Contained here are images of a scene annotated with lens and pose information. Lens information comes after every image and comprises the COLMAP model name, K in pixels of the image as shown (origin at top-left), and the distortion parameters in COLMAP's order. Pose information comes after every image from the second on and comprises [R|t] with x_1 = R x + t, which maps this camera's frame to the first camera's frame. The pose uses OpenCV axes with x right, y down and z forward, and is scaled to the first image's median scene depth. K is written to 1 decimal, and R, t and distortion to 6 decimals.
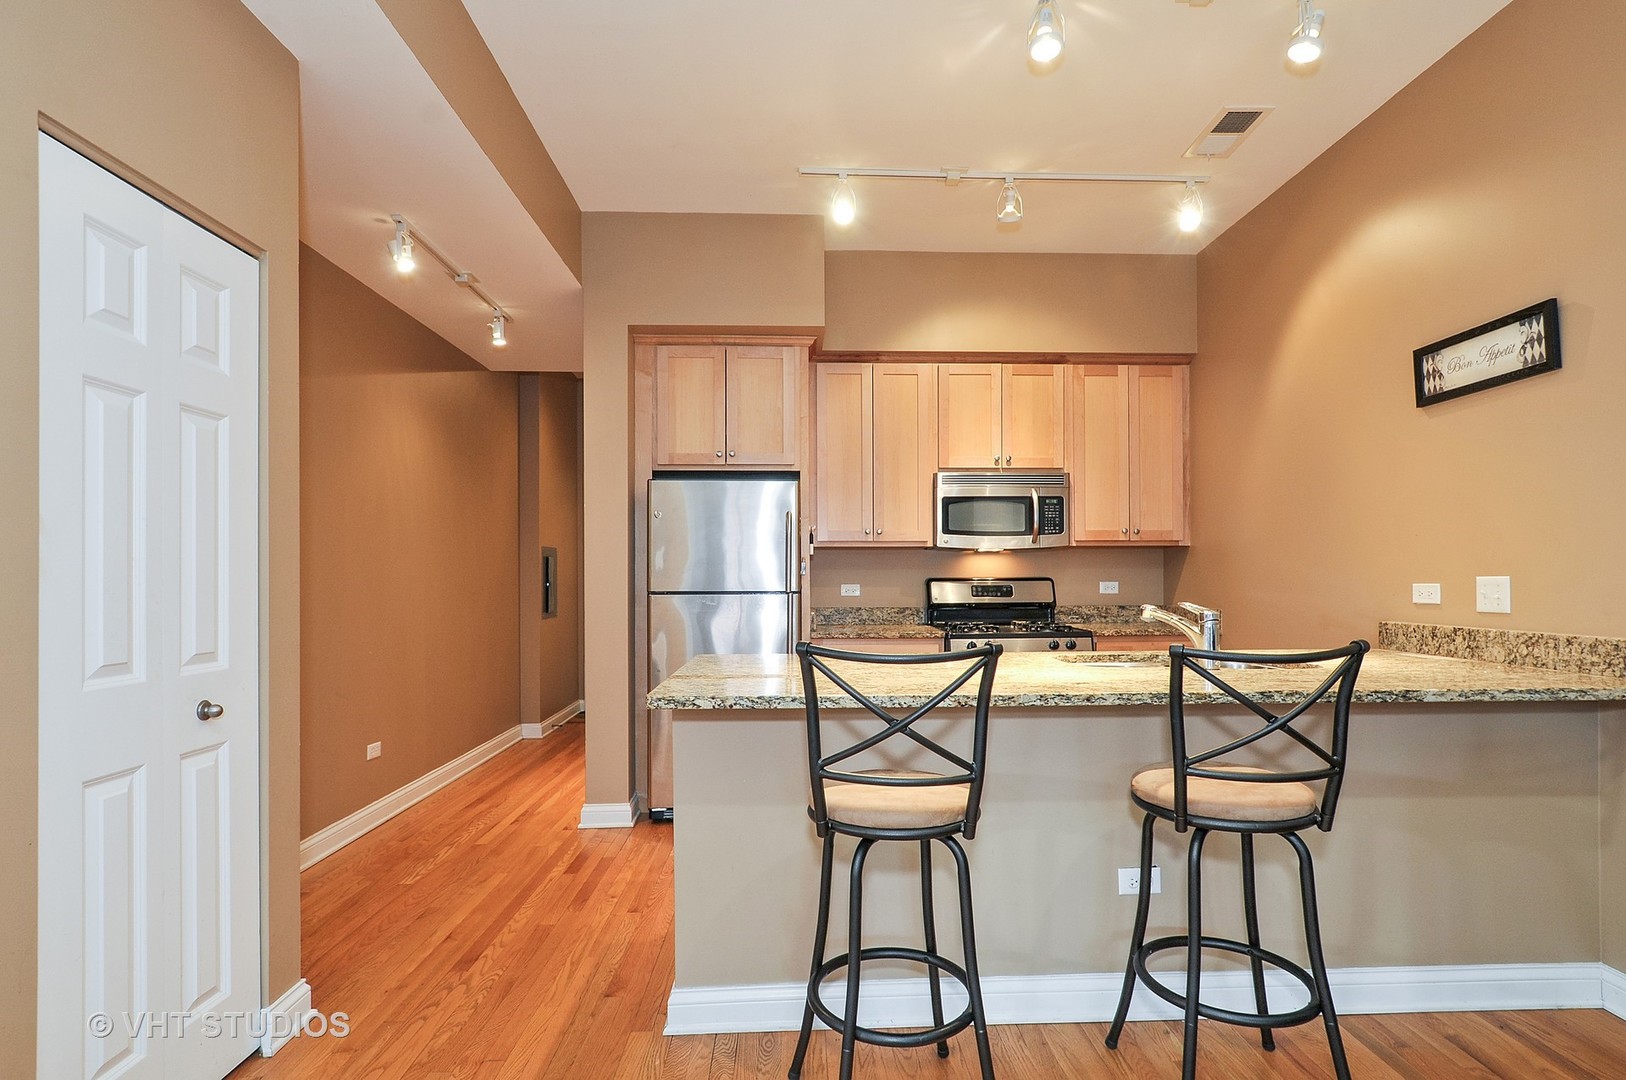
lens RADIAL K [[770.6, 0, 827.9], [0, 770.6, 576.1], [0, 0, 1]] dist [0.004249, 0.000427]
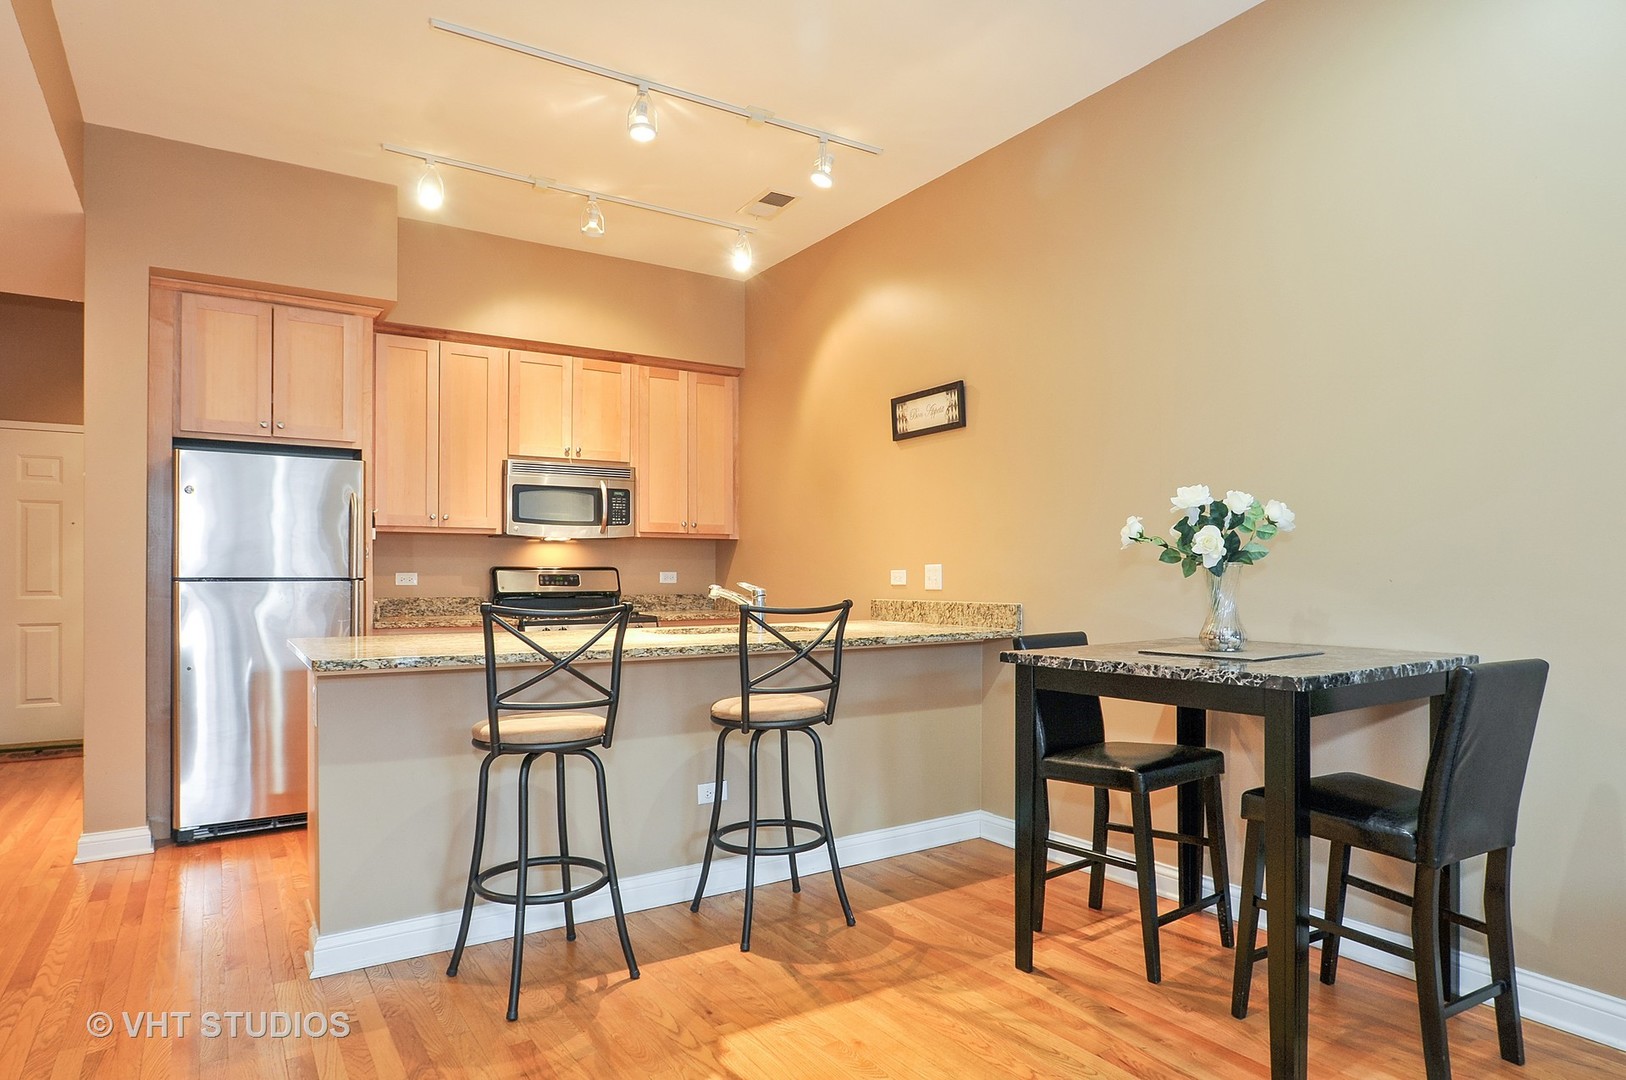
lens RADIAL K [[941.7, 0, 815.7], [0, 941.7, 568.9], [0, 0, 1]] dist [-0.039988, 0.025826]
pose [[0.859987, 0.006718, 0.510272, -0.140584], [-0.003632, 0.999969, -0.007045, 0.013725], [-0.510304, 0.004206, 0.859984, -0.249692]]
